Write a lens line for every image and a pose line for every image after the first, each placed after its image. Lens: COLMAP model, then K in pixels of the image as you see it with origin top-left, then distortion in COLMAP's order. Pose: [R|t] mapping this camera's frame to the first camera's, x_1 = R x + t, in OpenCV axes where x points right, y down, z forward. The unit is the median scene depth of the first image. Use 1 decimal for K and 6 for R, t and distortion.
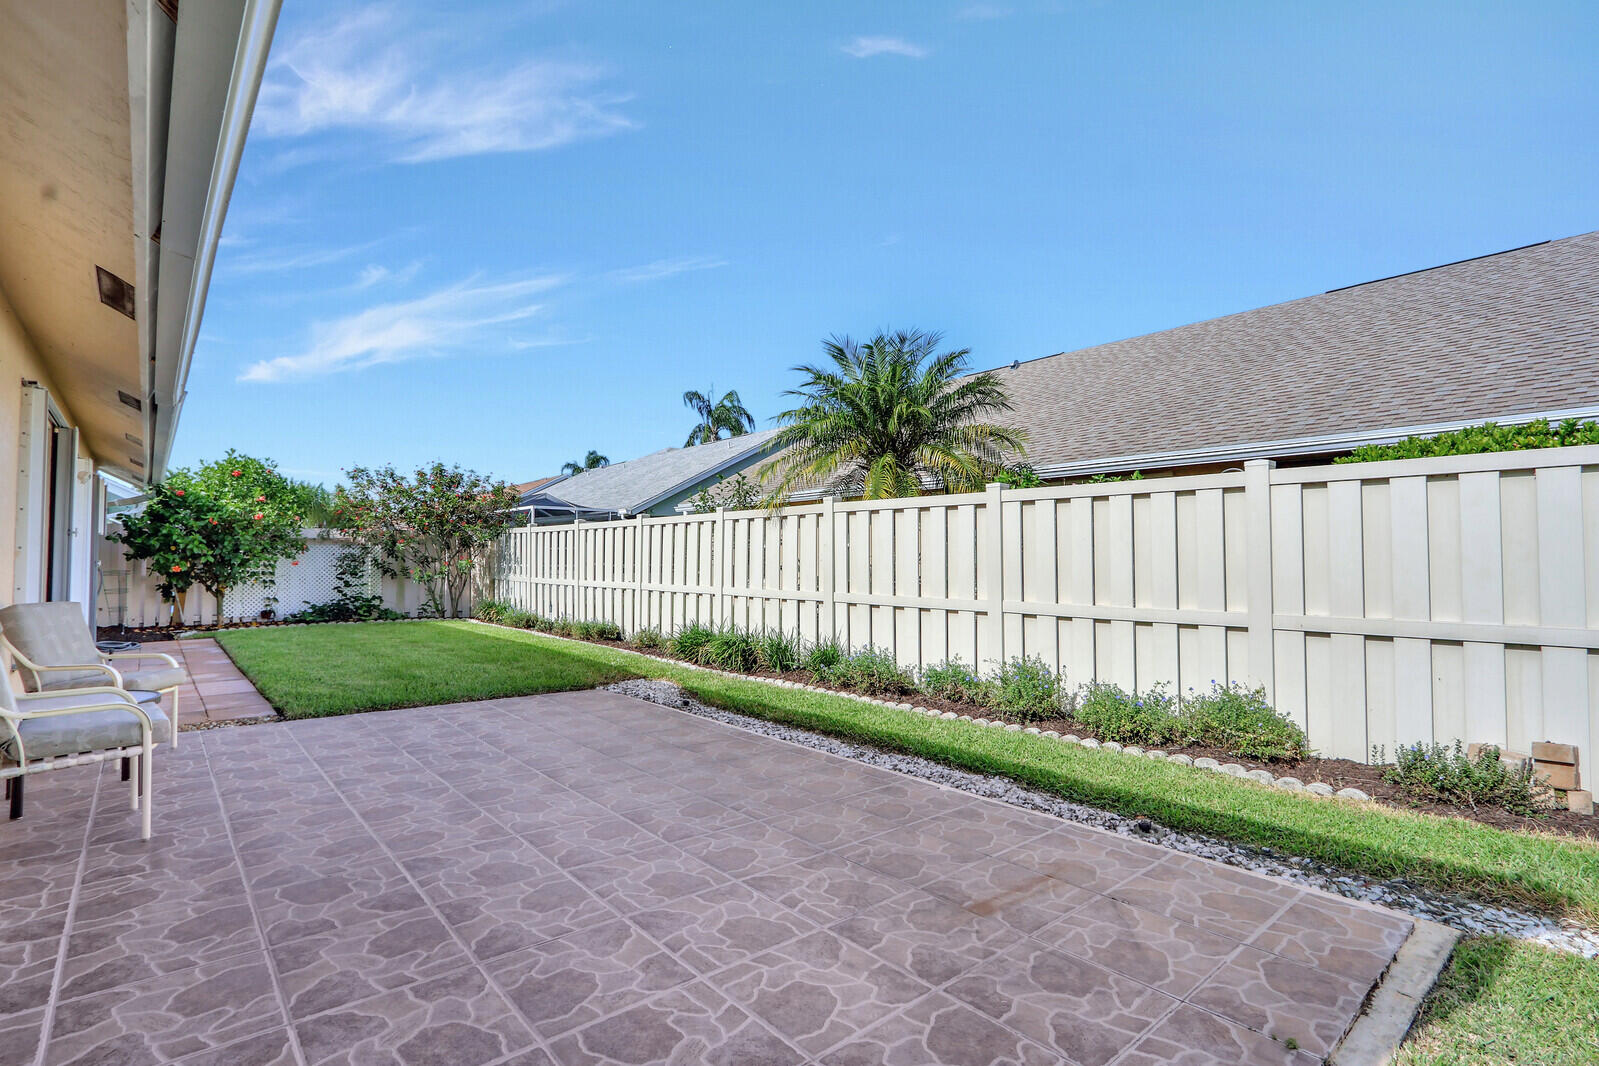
lens RADIAL K [[756.8, 0, 800.7], [0, 756.8, 536.6], [0, 0, 1]] dist [-0.009742, 0.000303]
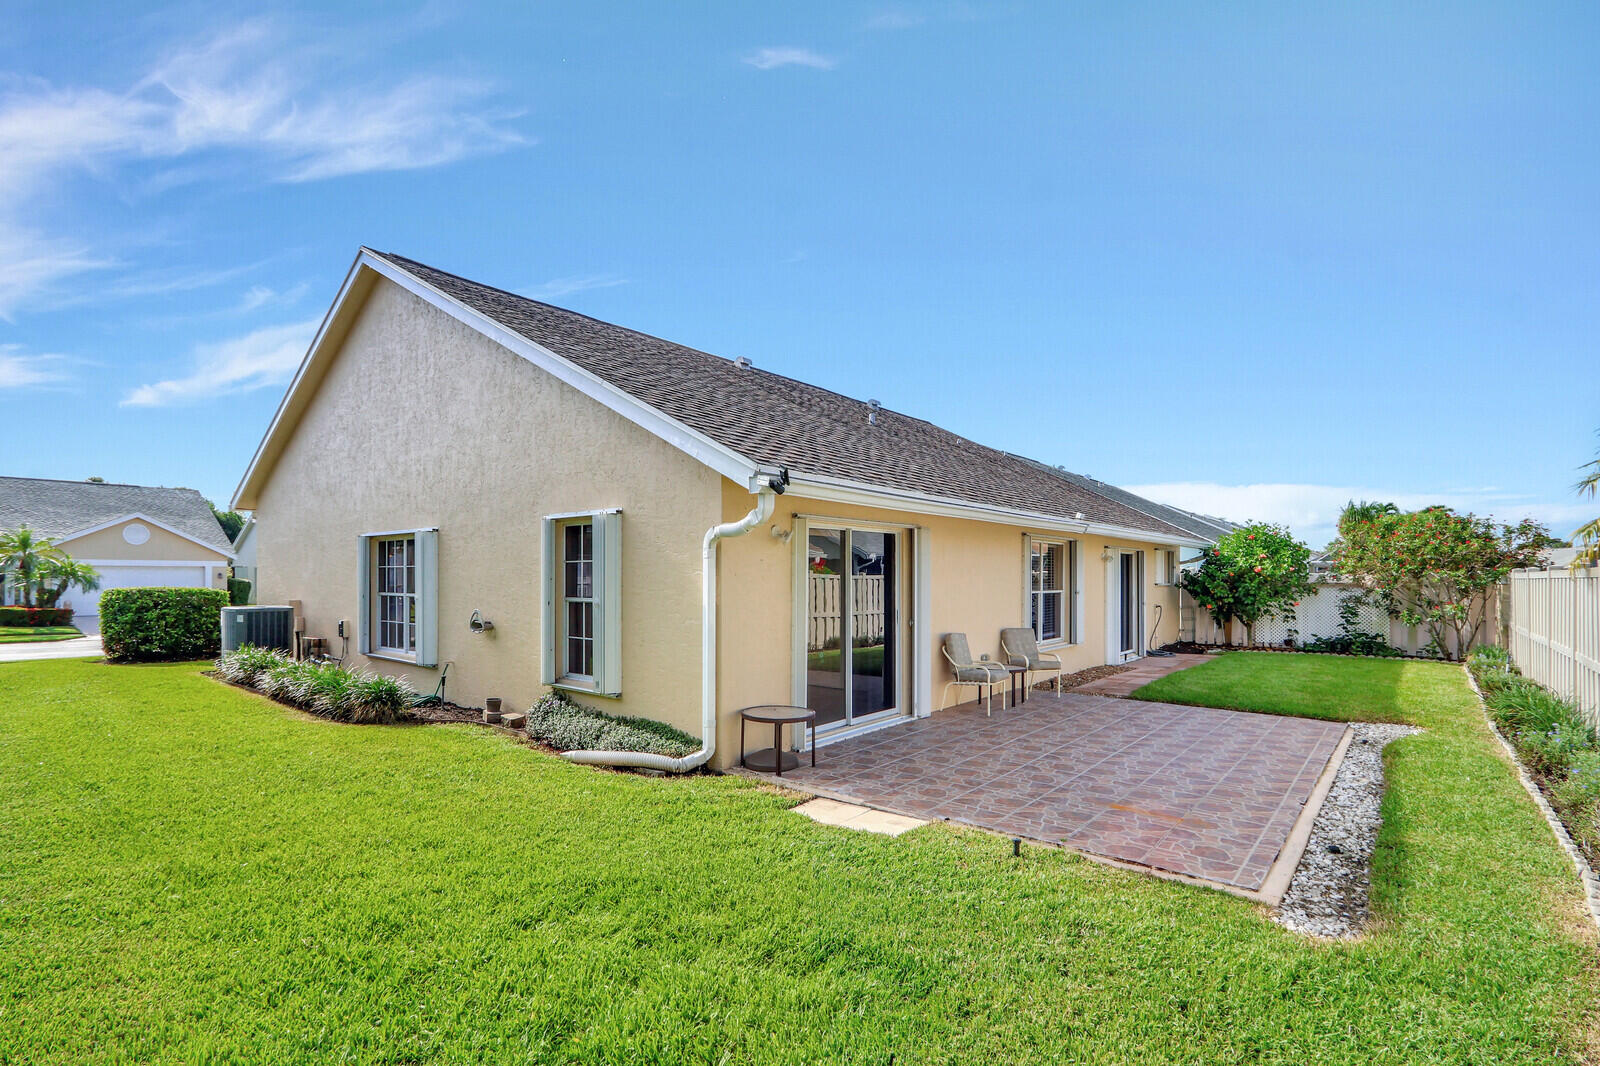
lens RADIAL K [[757.3, 0, 783.5], [0, 757.3, 582.9], [0, 0, 1]] dist [-0.009742, 0.000303]
pose [[0.147458, 0.003129, -0.989063, 1.001854], [0.028399, 0.999569, 0.007396, -0.074864], [0.988661, -0.029180, 0.147305, -0.088562]]
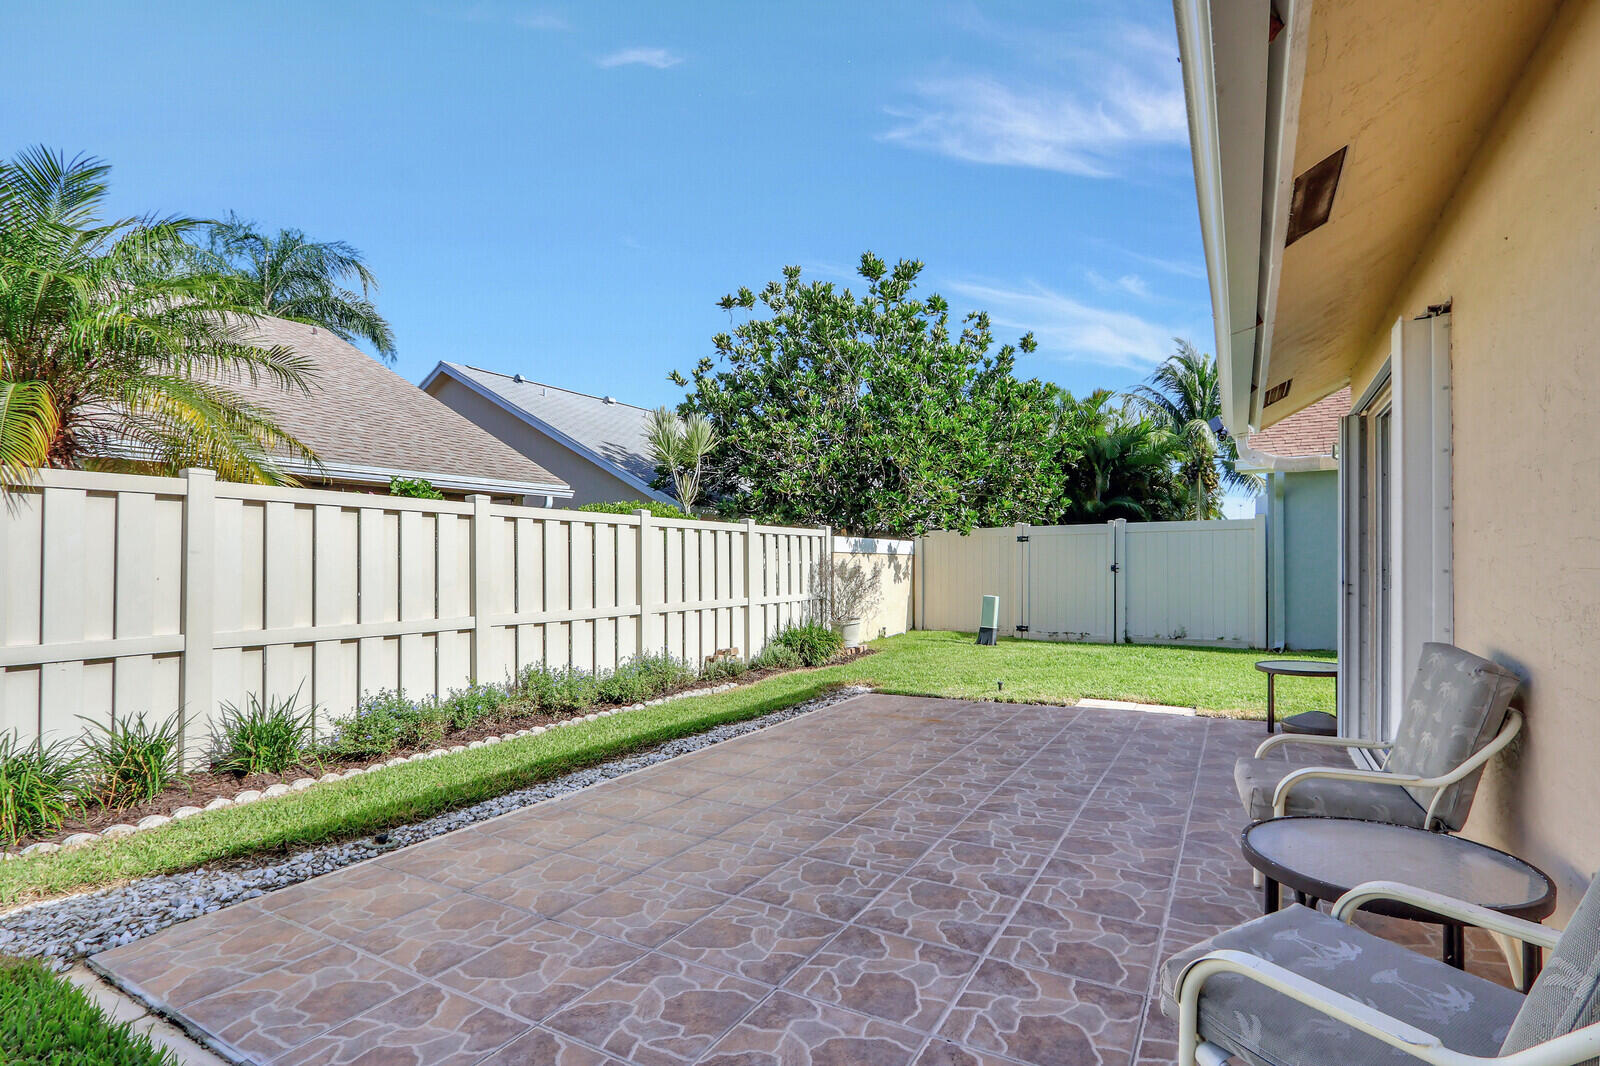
lens RADIAL K [[757.3, 0, 801.0], [0, 757.3, 542.5], [0, 0, 1]] dist [-0.009742, 0.000303]
pose [[-0.322649, 0.031901, 0.945981, -0.865711], [-0.021140, 0.998940, -0.040898, 0.024829], [-0.946282, -0.033194, -0.321633, 1.009221]]
